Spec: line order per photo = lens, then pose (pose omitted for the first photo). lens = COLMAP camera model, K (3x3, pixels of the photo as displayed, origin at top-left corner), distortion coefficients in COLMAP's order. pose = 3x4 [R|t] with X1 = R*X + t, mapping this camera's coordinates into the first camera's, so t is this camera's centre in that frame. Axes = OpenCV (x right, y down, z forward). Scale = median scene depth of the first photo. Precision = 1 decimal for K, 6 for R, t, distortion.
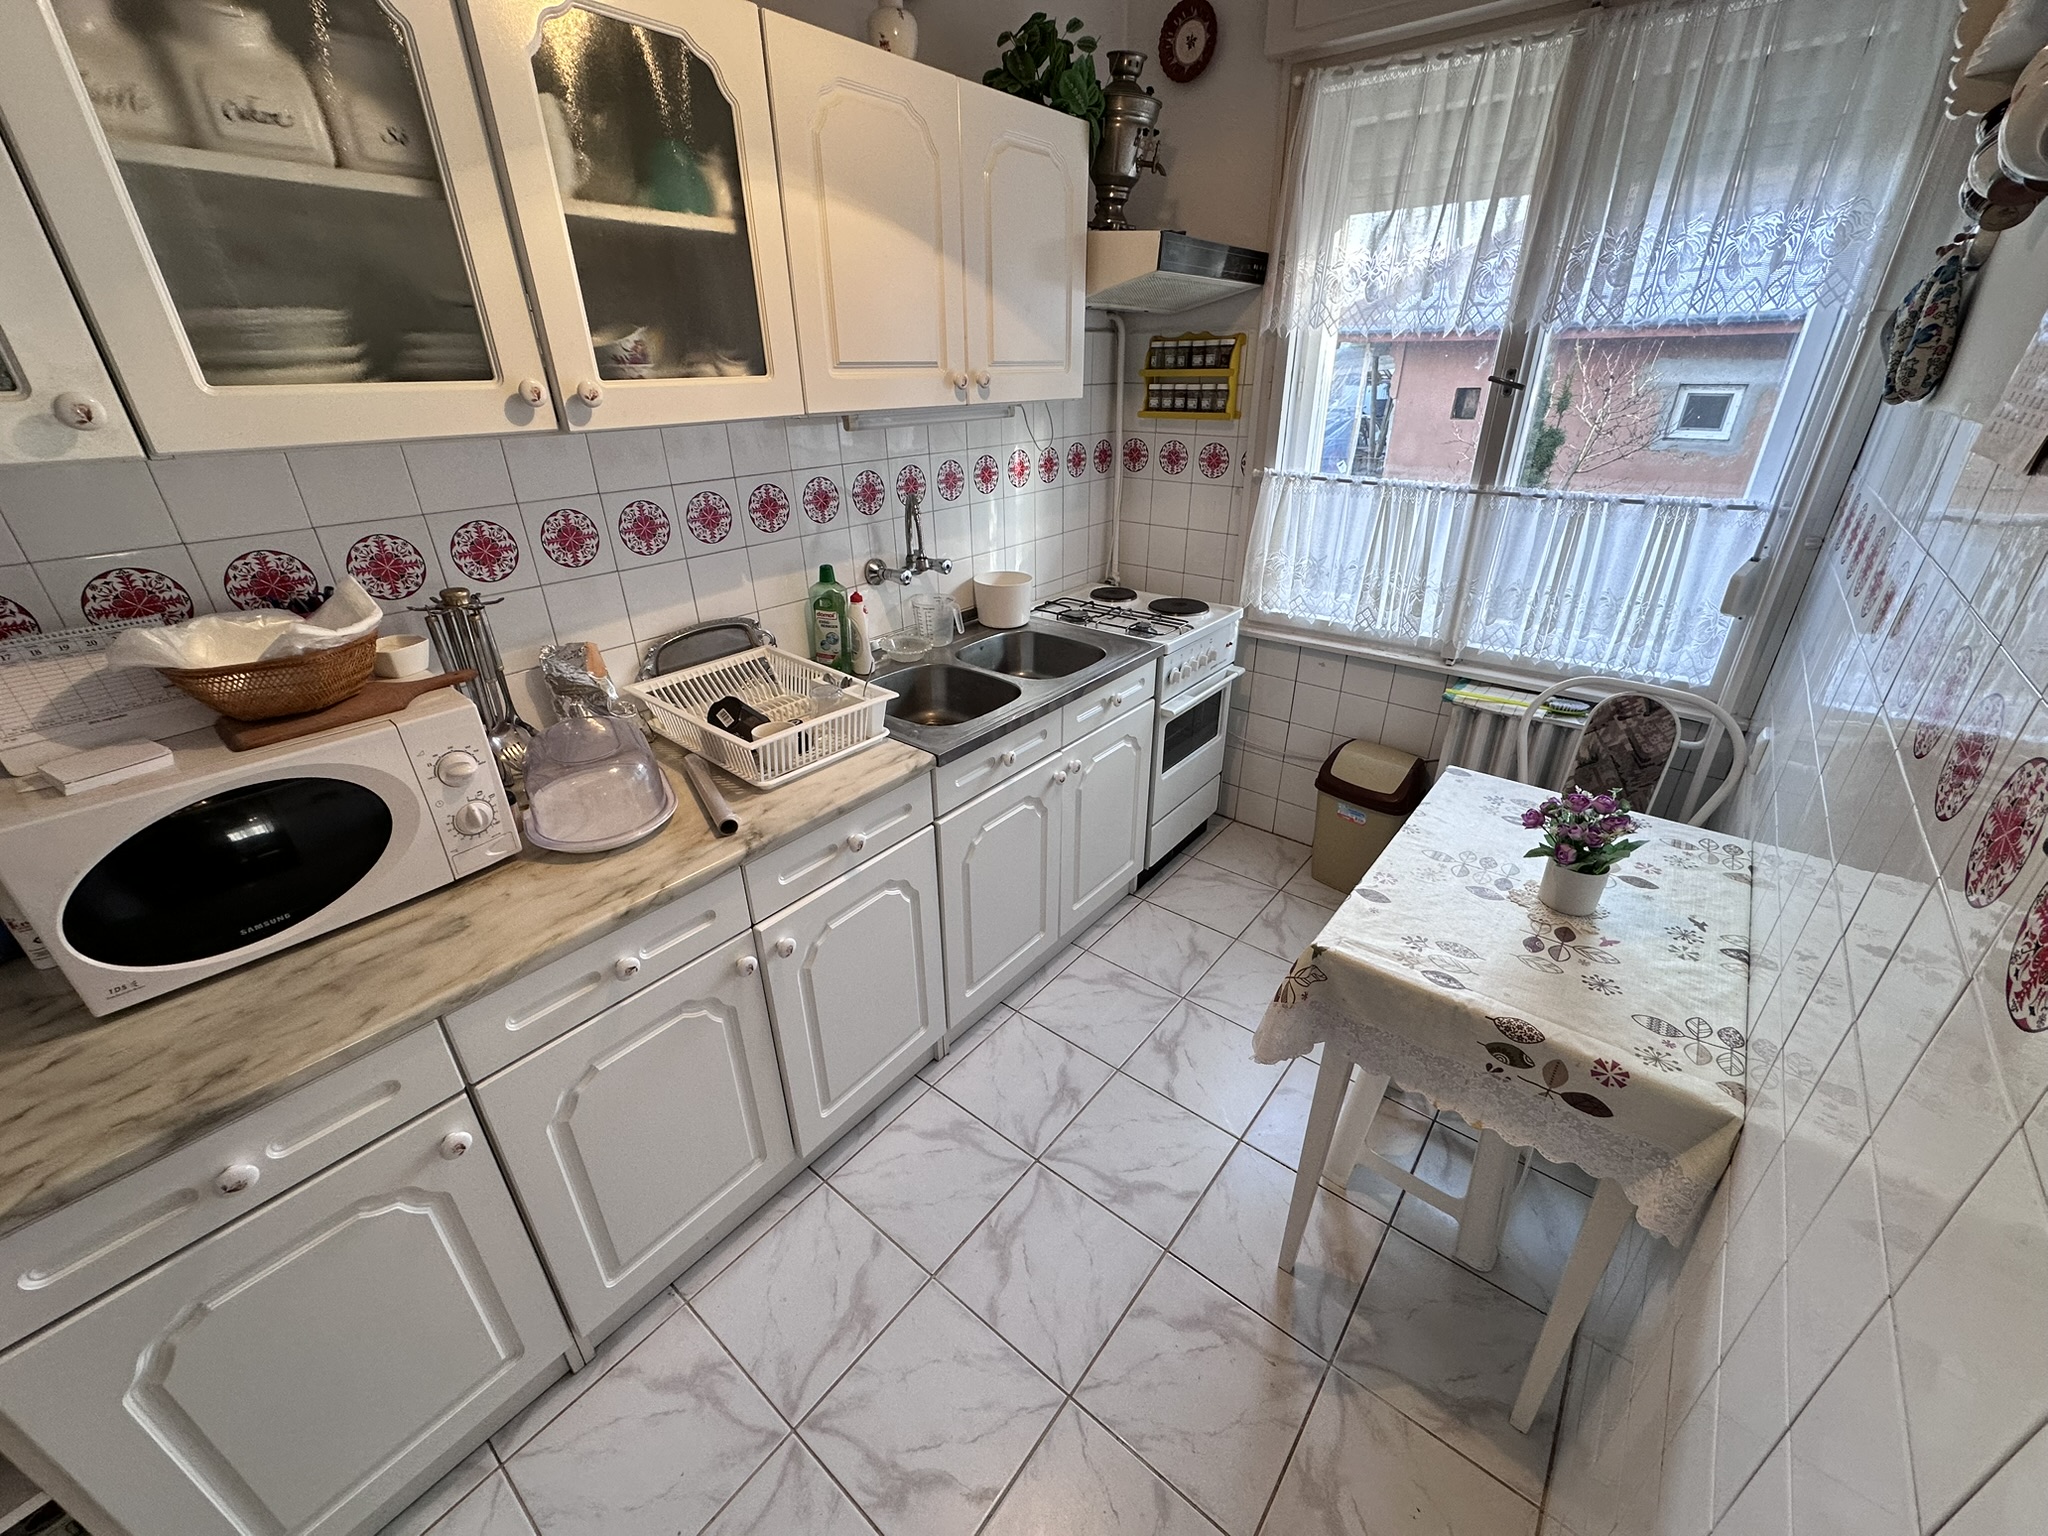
lens RADIAL K [[816.7, 0, 1022.3], [0, 816.7, 765.7], [0, 0, 1]] dist [-0.001166, 0.000149]
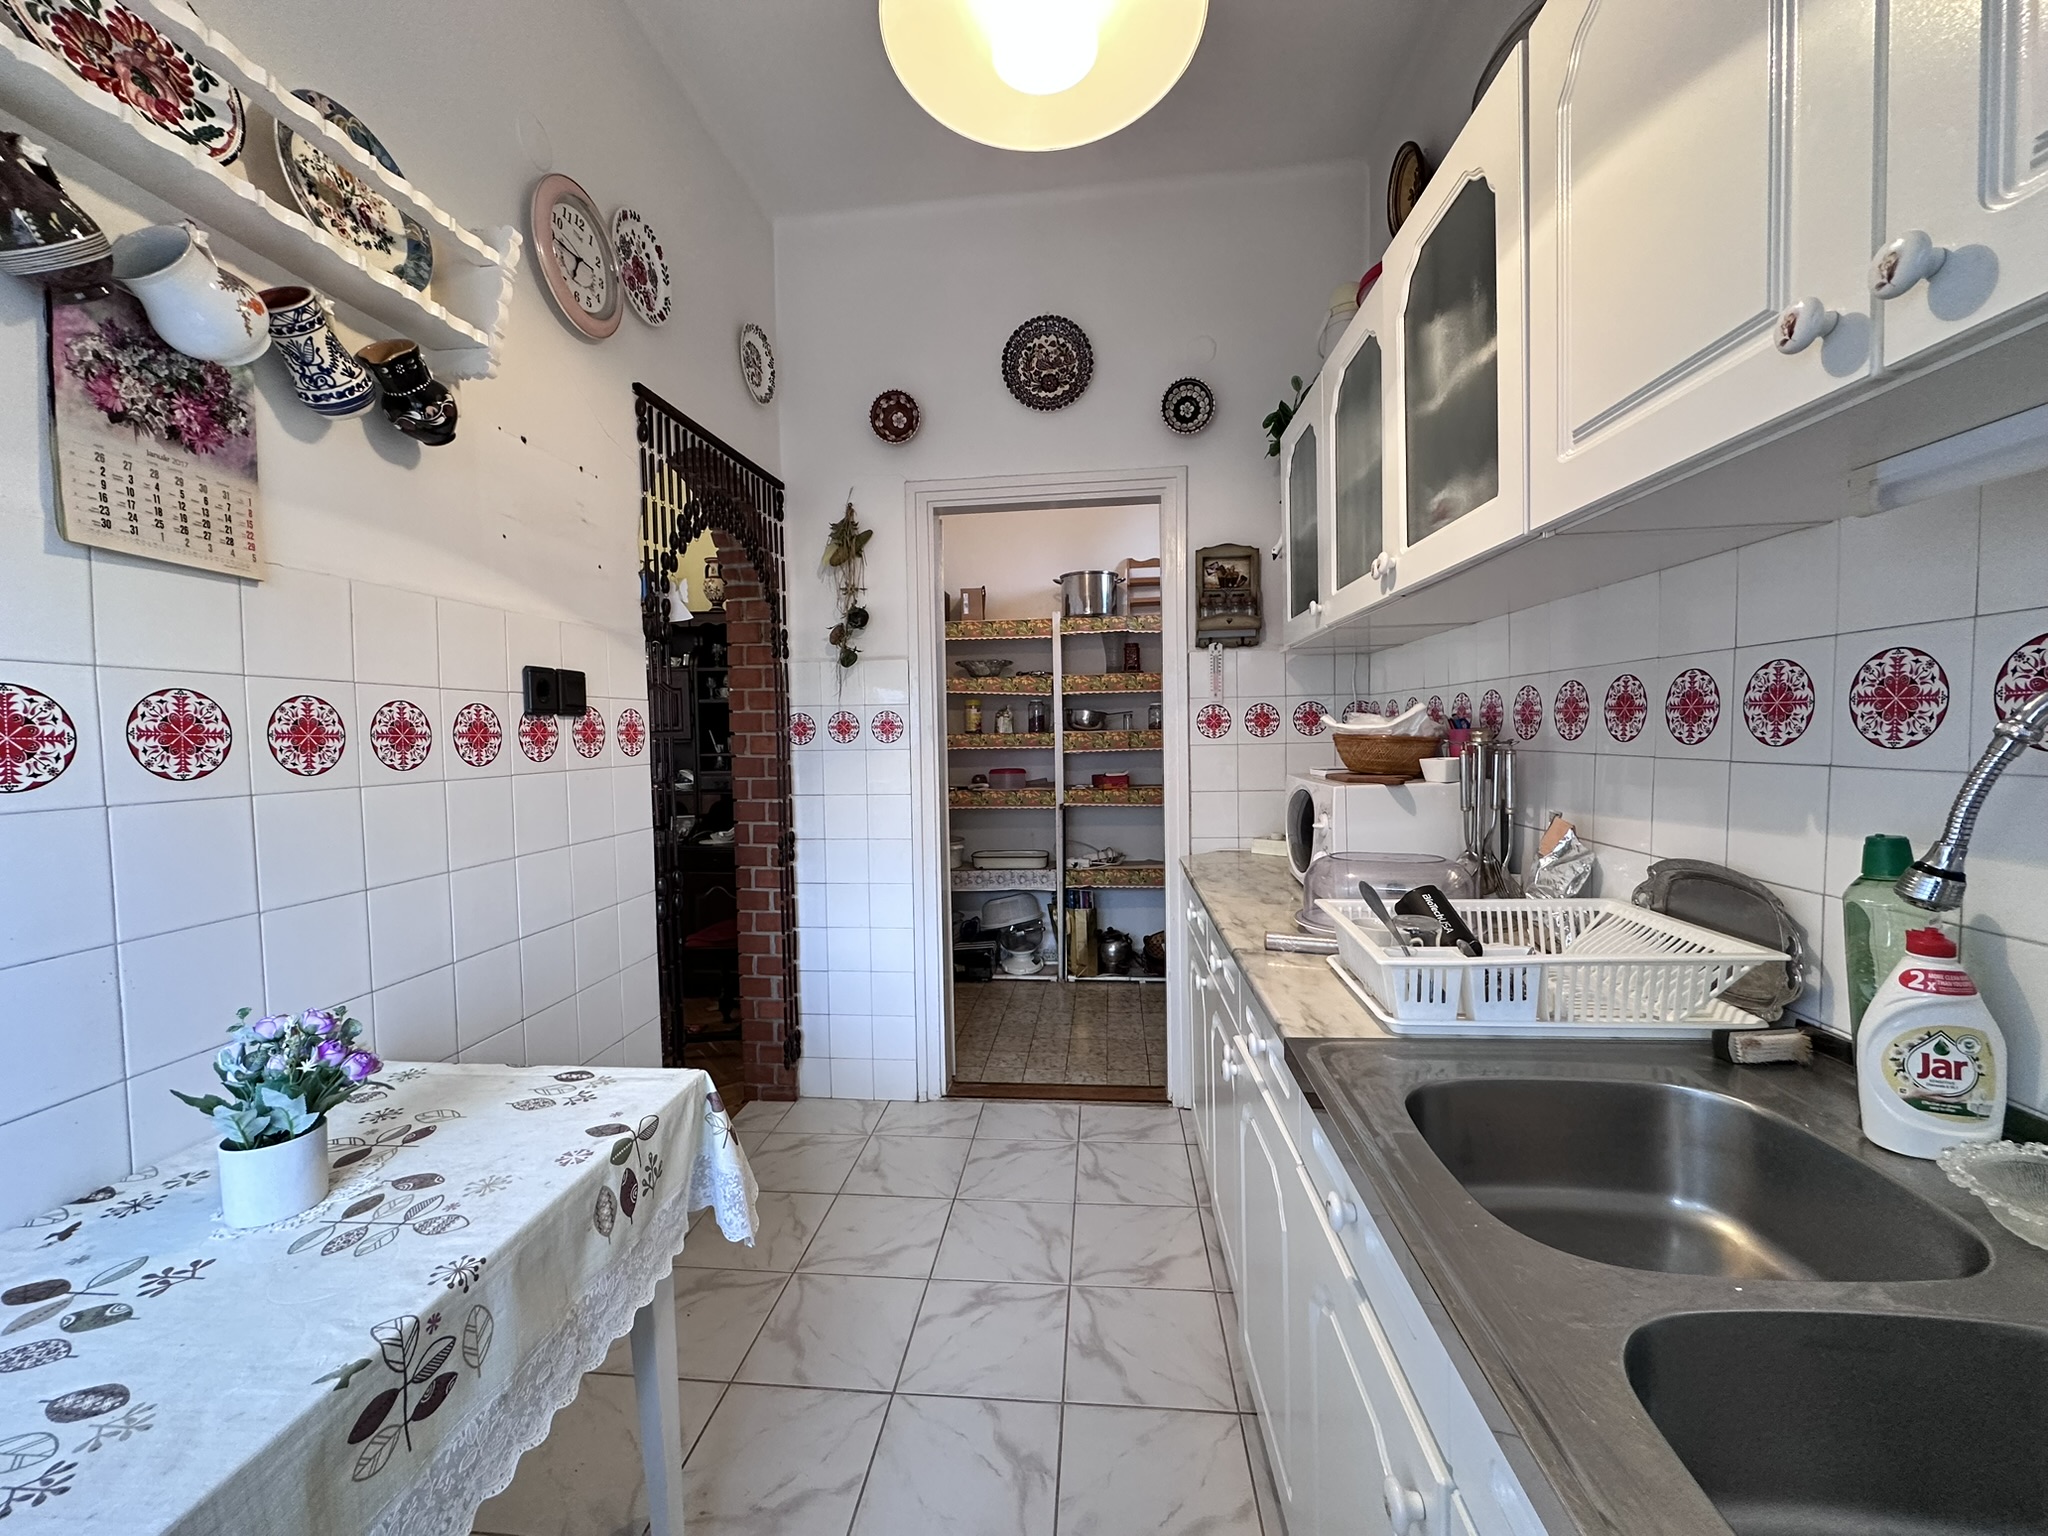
lens RADIAL K [[816.7, 0, 1022.3], [0, 816.7, 765.7], [0, 0, 1]] dist [-0.001166, 0.000149]
pose [[-0.833737, 0.052652, -0.549646, 0.408874], [-0.215215, 0.885730, 0.411297, -0.422834], [0.508493, 0.461205, -0.727134, 1.278308]]
